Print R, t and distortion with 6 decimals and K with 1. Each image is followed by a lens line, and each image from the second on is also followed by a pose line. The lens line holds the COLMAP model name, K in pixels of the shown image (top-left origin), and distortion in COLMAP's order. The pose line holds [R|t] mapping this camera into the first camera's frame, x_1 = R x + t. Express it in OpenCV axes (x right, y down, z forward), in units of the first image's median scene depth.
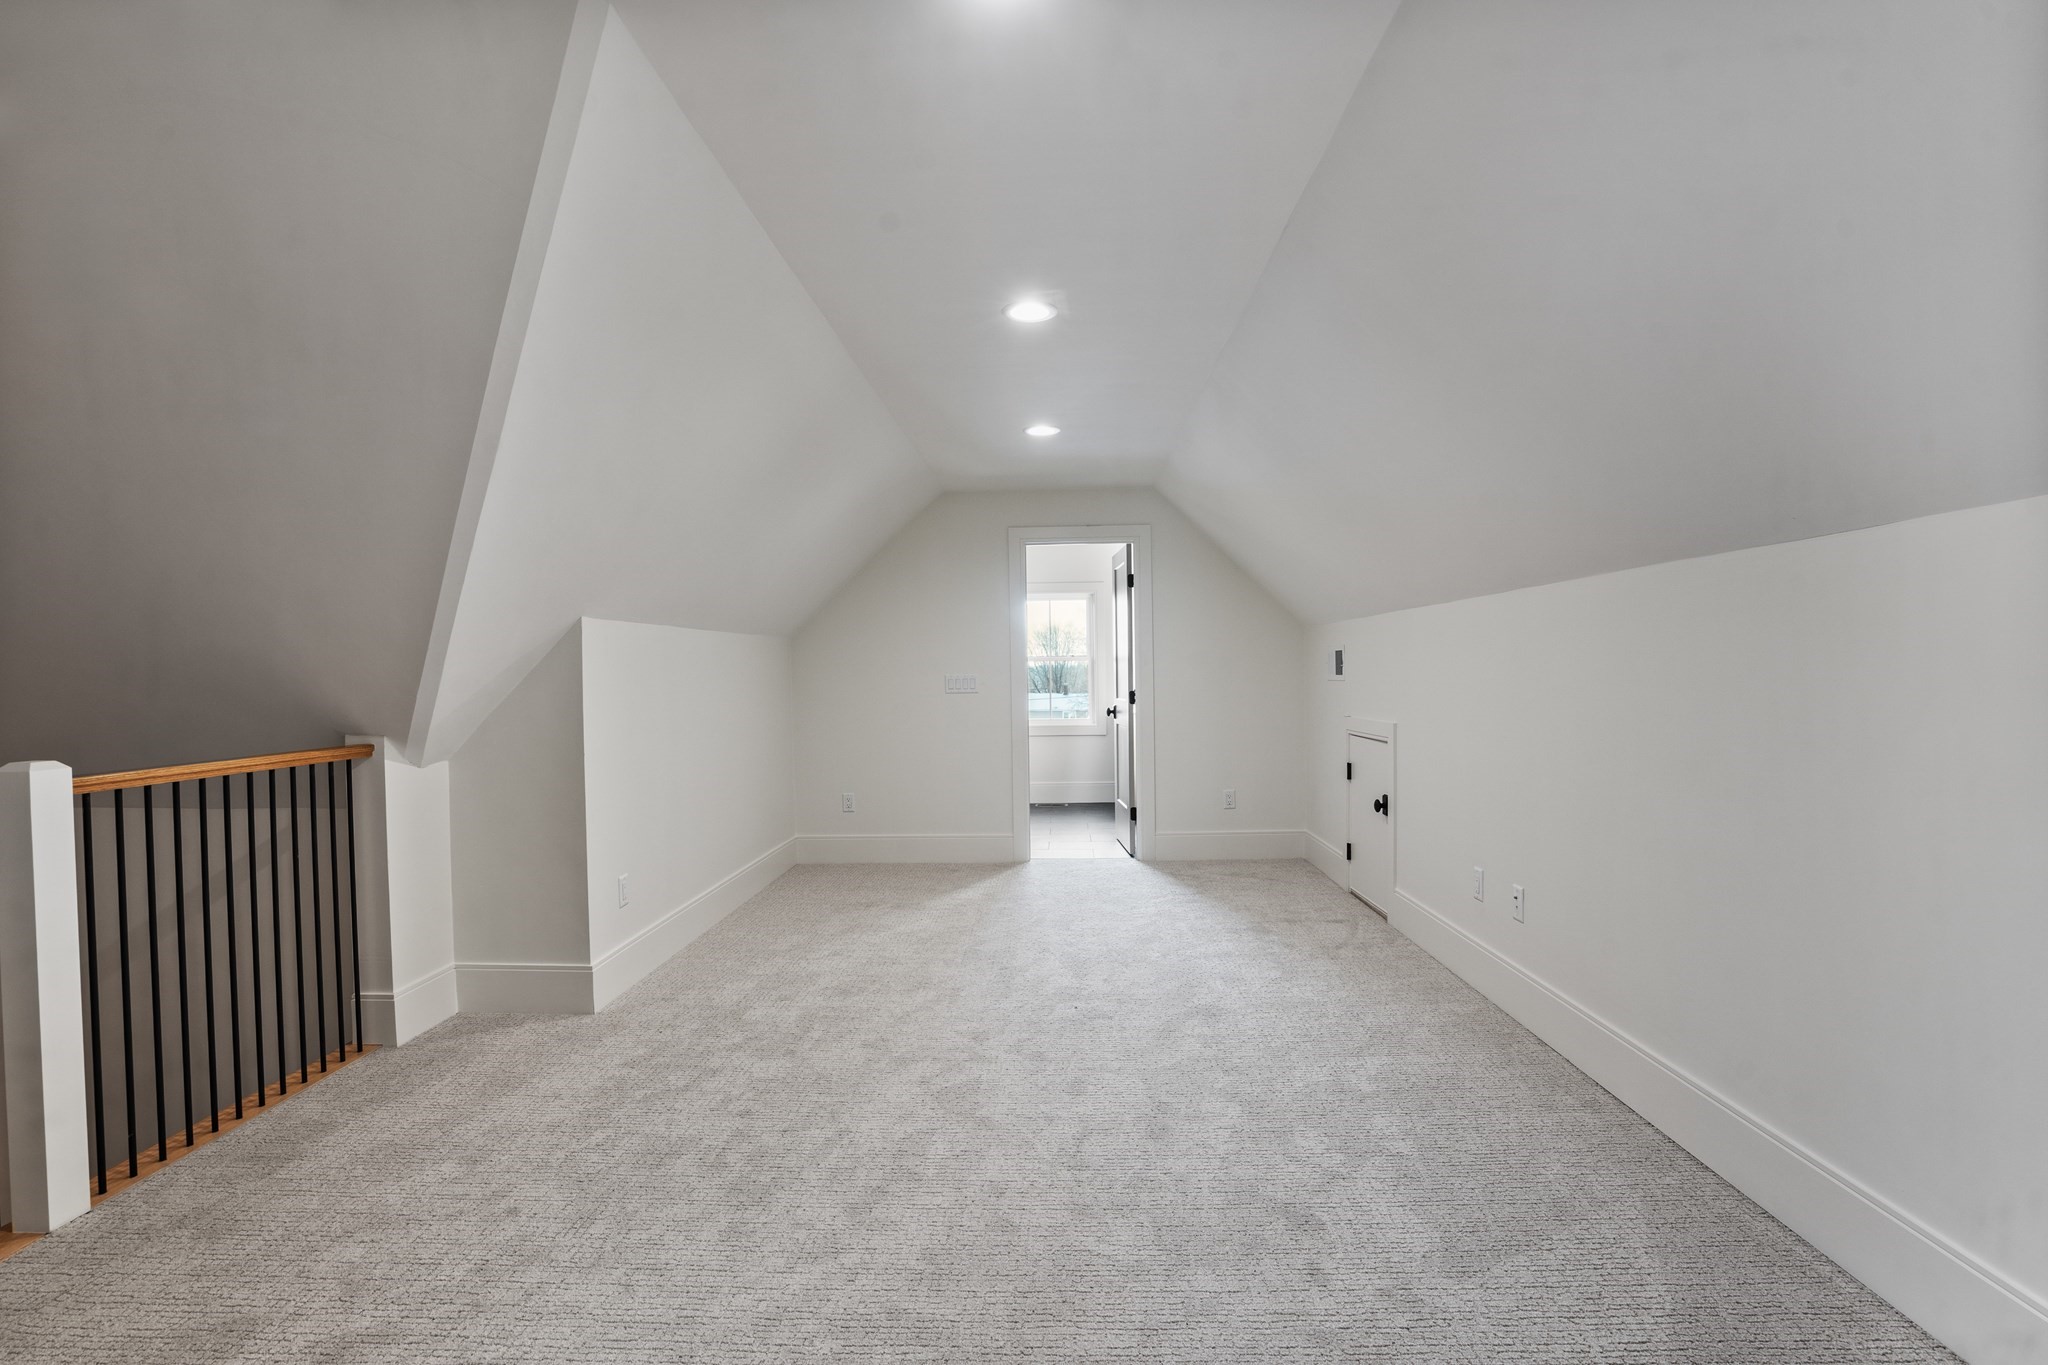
lens RADIAL K [[954.0, 0, 1022.0], [0, 954.0, 685.7], [0, 0, 1]] dist [-0.009889, -0.000601]
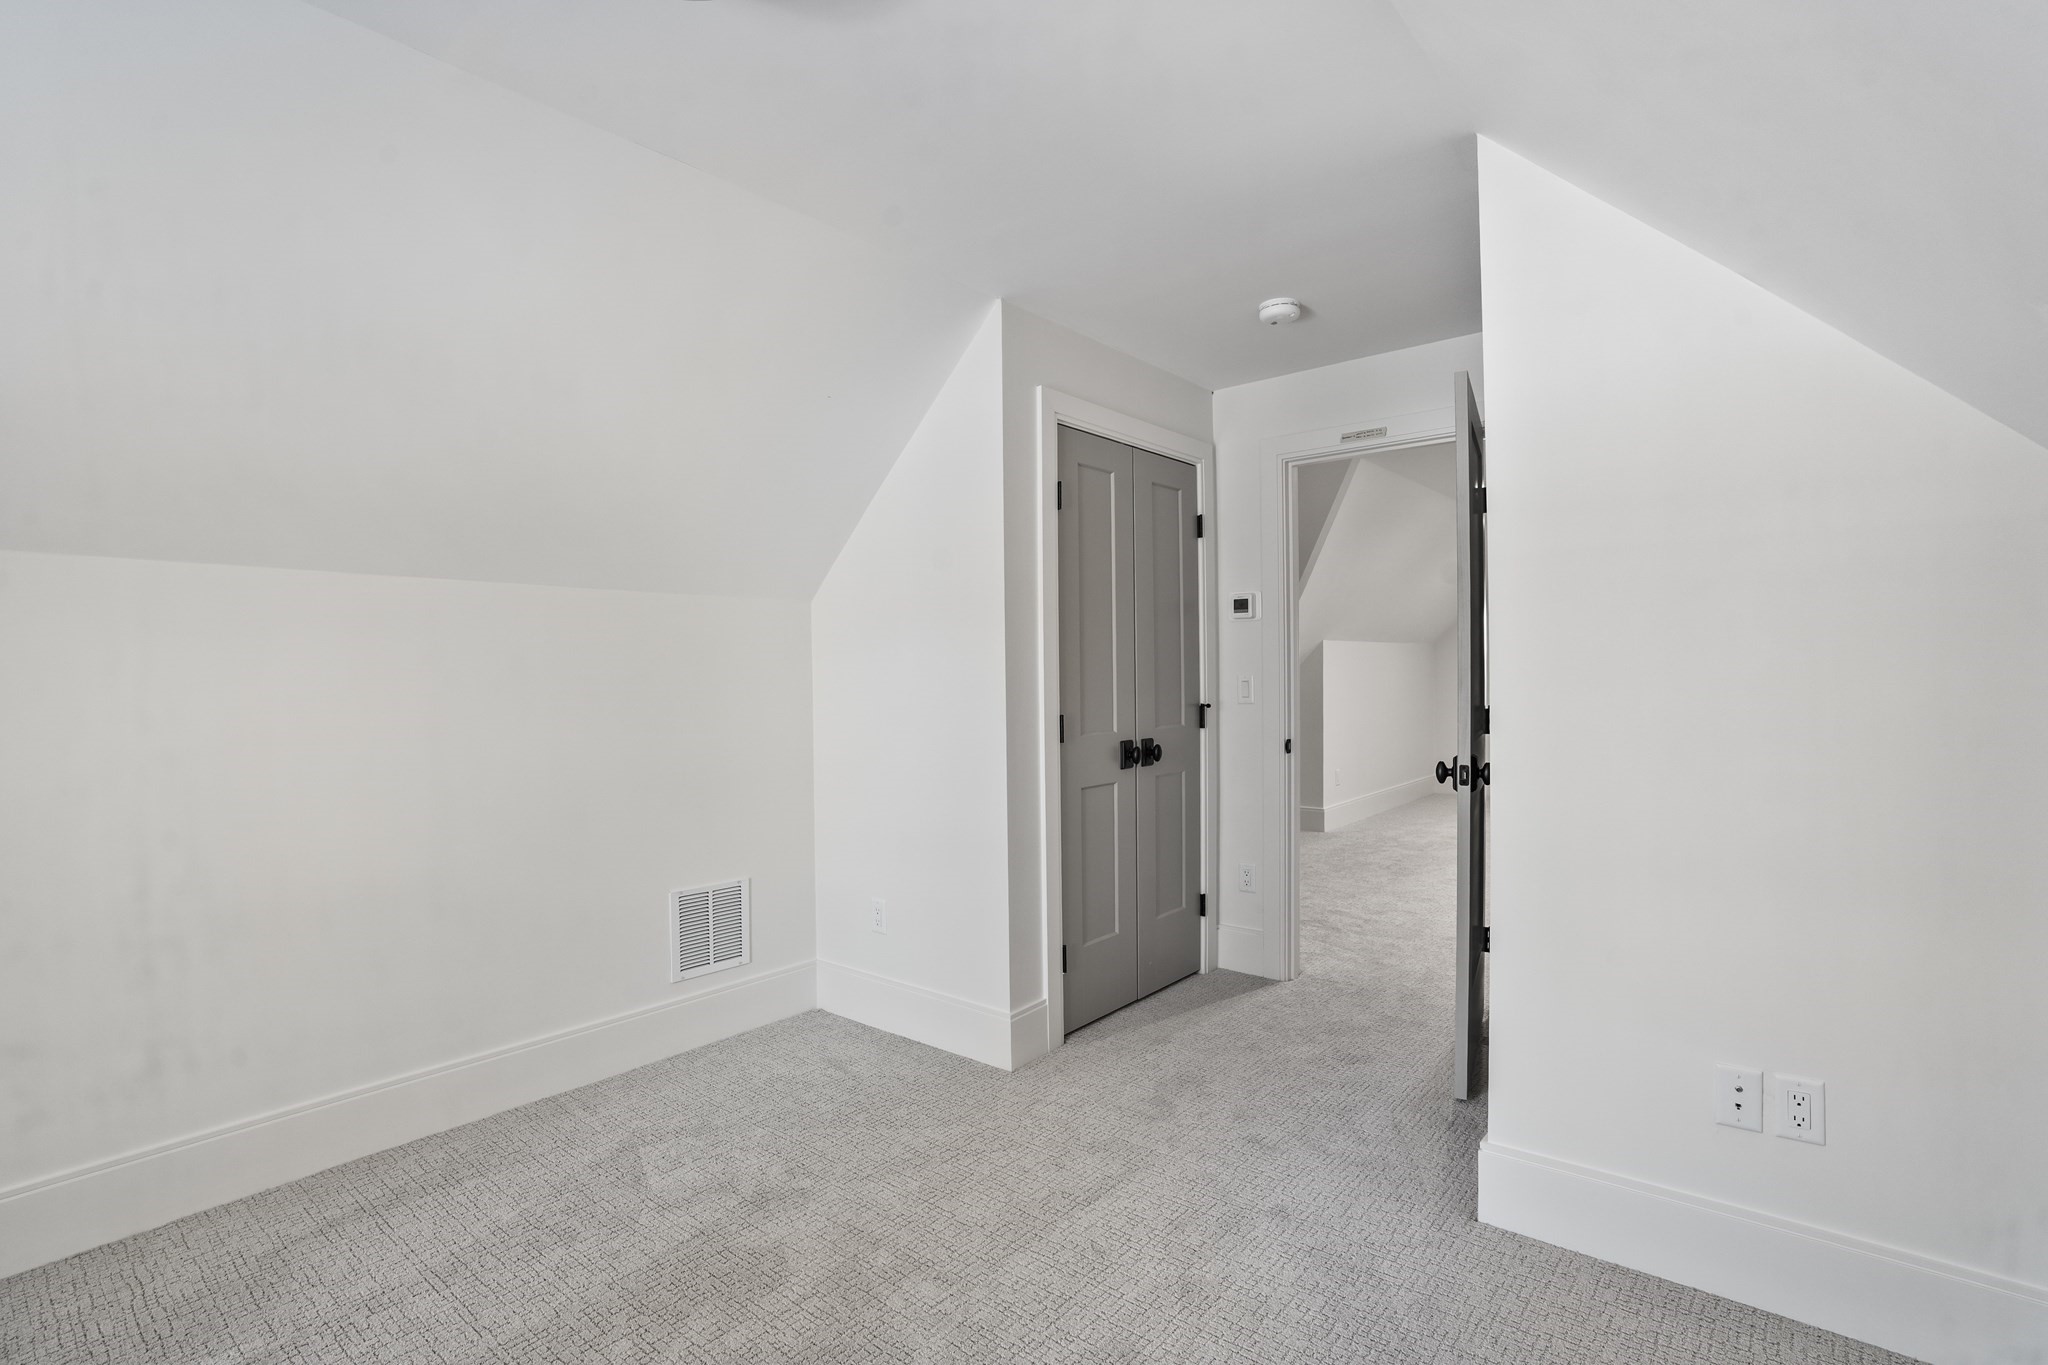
lens RADIAL K [[954.0, 0, 1022.3], [0, 954.0, 682.5], [0, 0, 1]] dist [-0.009889, -0.000601]
pose [[0.787872, 0.029965, -0.615109, 0.299720], [-0.027431, 0.999532, 0.013557, 0.009250], [0.615228, 0.006192, 0.788325, -1.044018]]
